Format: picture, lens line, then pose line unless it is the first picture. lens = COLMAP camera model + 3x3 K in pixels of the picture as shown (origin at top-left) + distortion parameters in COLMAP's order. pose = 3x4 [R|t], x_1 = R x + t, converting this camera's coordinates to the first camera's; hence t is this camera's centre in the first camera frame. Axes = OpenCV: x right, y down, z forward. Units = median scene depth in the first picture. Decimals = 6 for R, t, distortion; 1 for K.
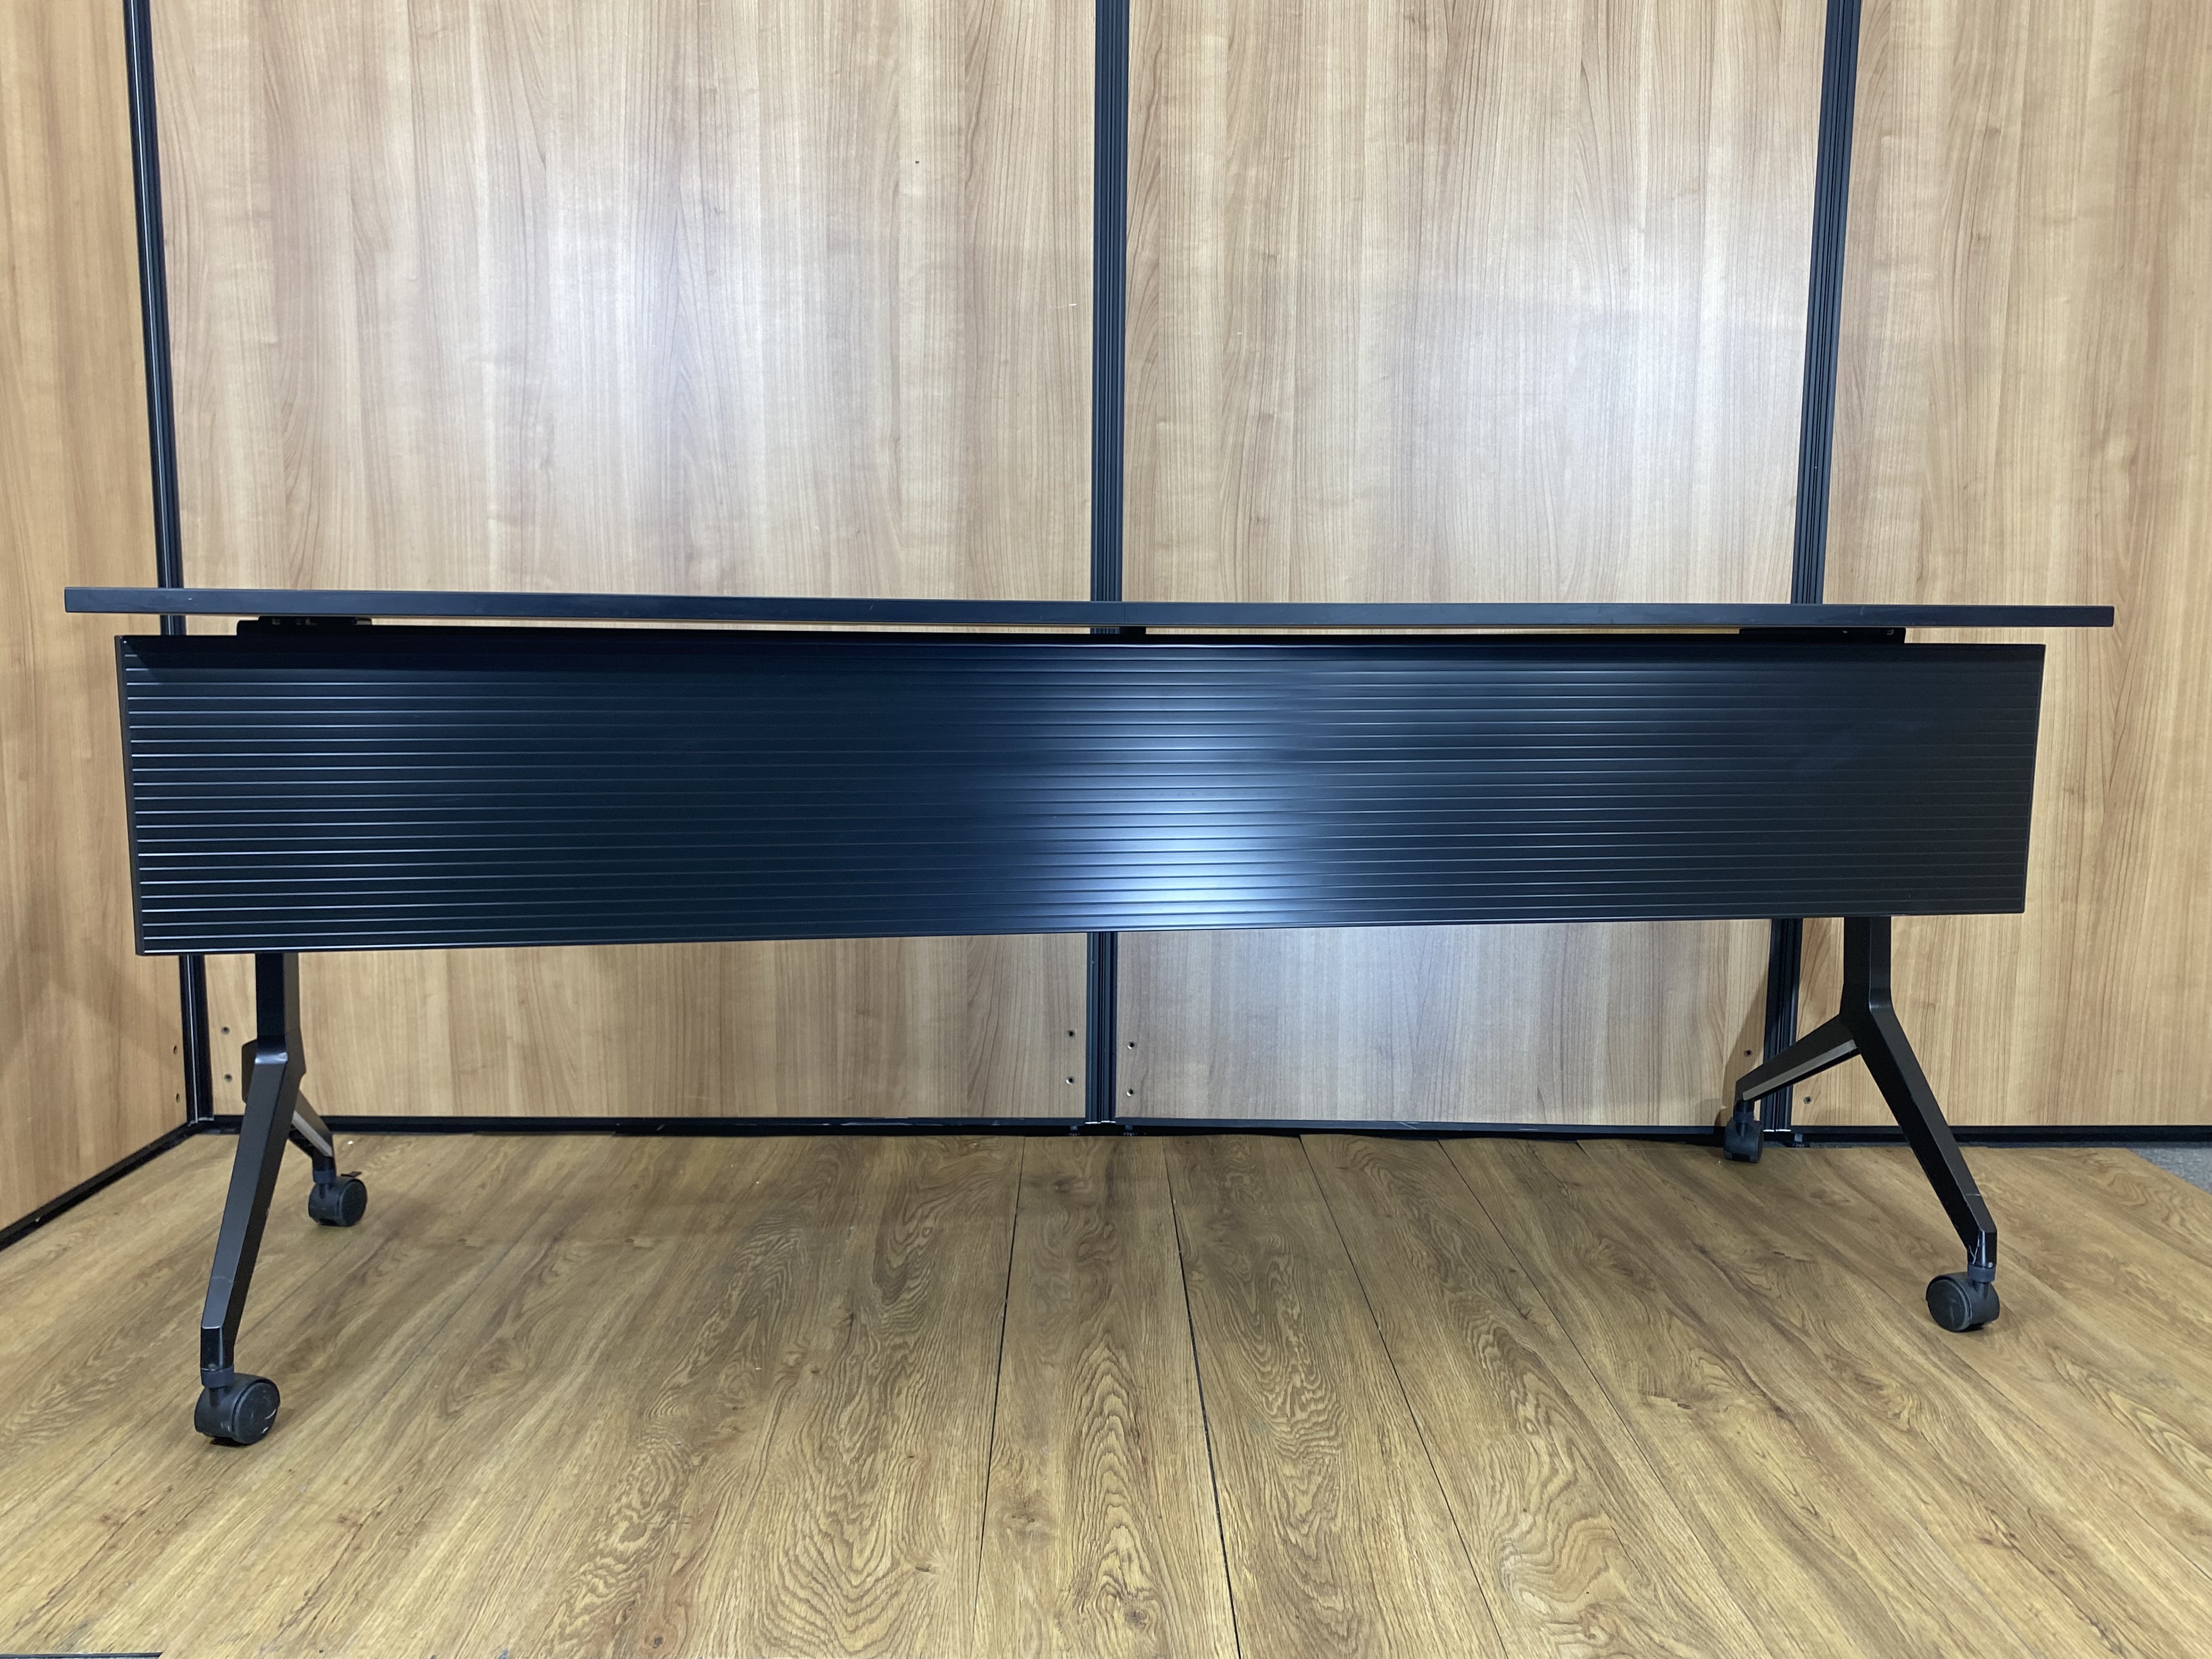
lens RADIAL K [[1839.8, 0, 1099.5], [0, 1839.8, 824.8], [0, 0, 1]] dist [0.005386, -0.003861]
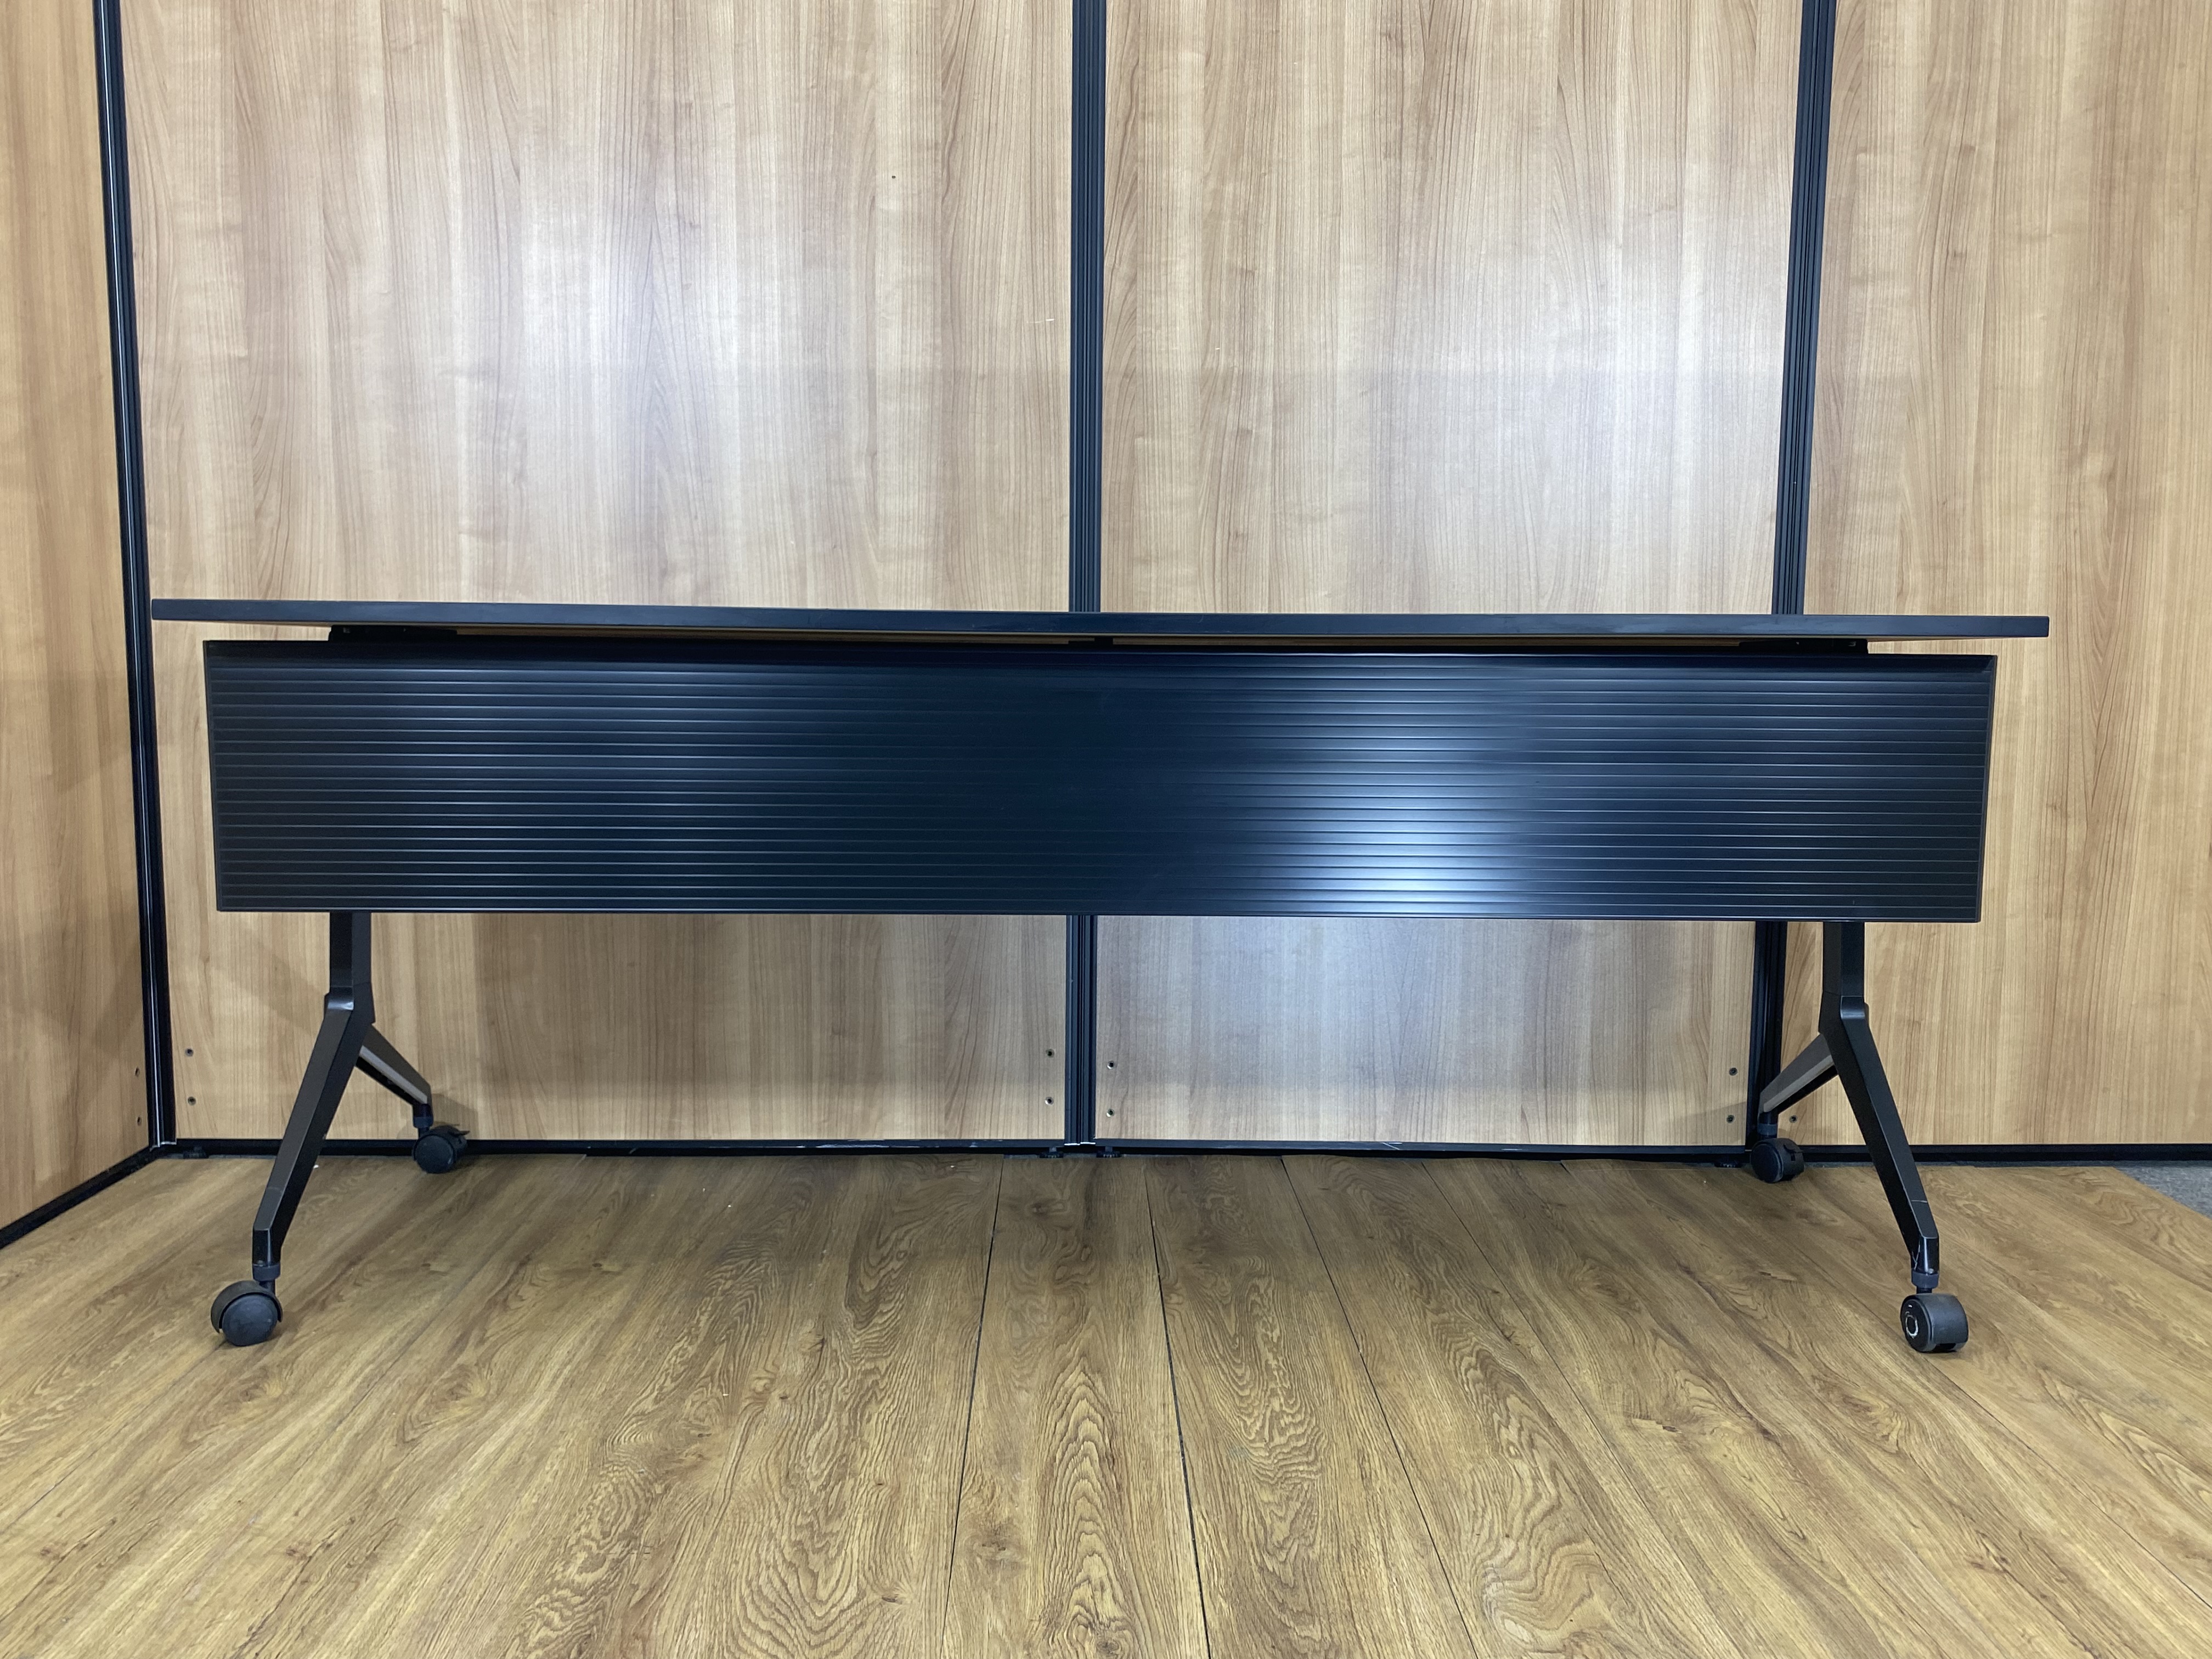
lens RADIAL K [[1839.8, 0, 1106.6], [0, 1839.8, 810.3], [0, 0, 1]] dist [0.005386, -0.003861]
pose [[0.999950, -0.001224, 0.009964, 0.005783], [0.001453, 0.999735, -0.022991, 0.006002], [-0.009933, 0.023004, 0.999686, 0.010267]]
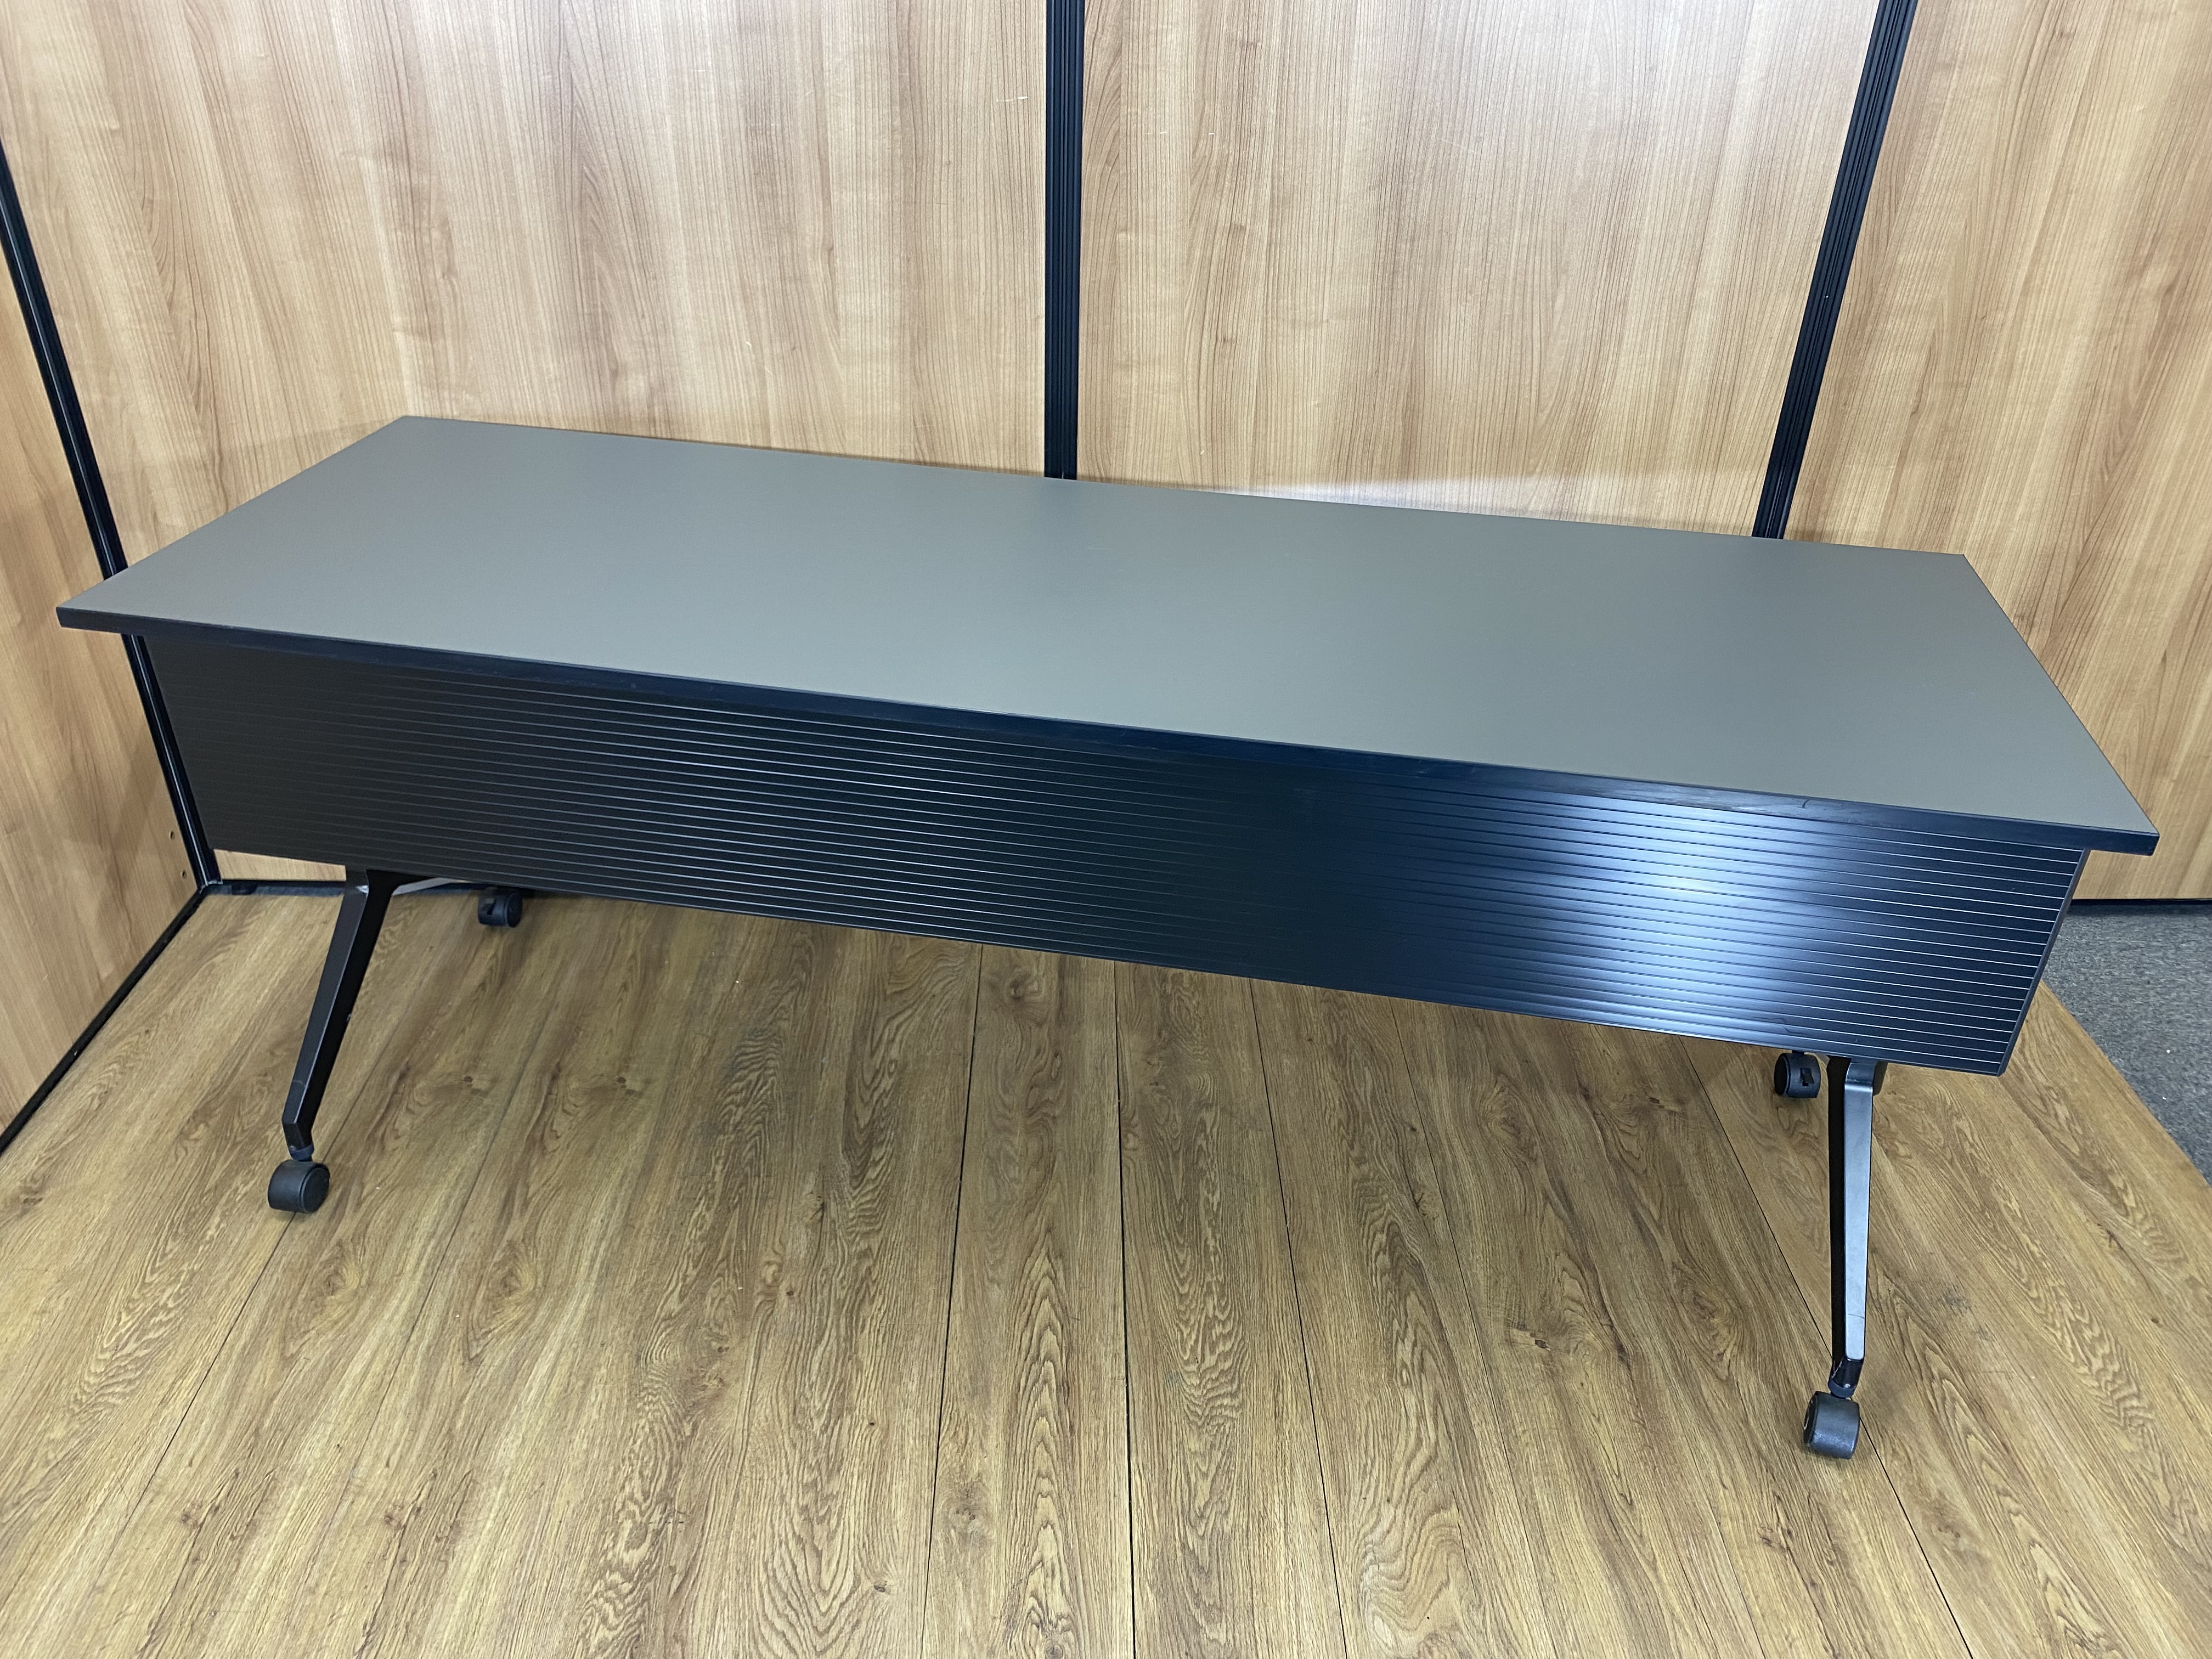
lens RADIAL K [[1718.1, 0, 1116.0], [0, 1718.1, 814.7], [0, 0, 1]] dist [0.006188, -0.003475]
pose [[0.999815, 0.011057, 0.015755, 0.021046], [-0.016562, 0.911279, 0.411457, -0.313044], [-0.009807, -0.411642, 0.911293, 0.110134]]
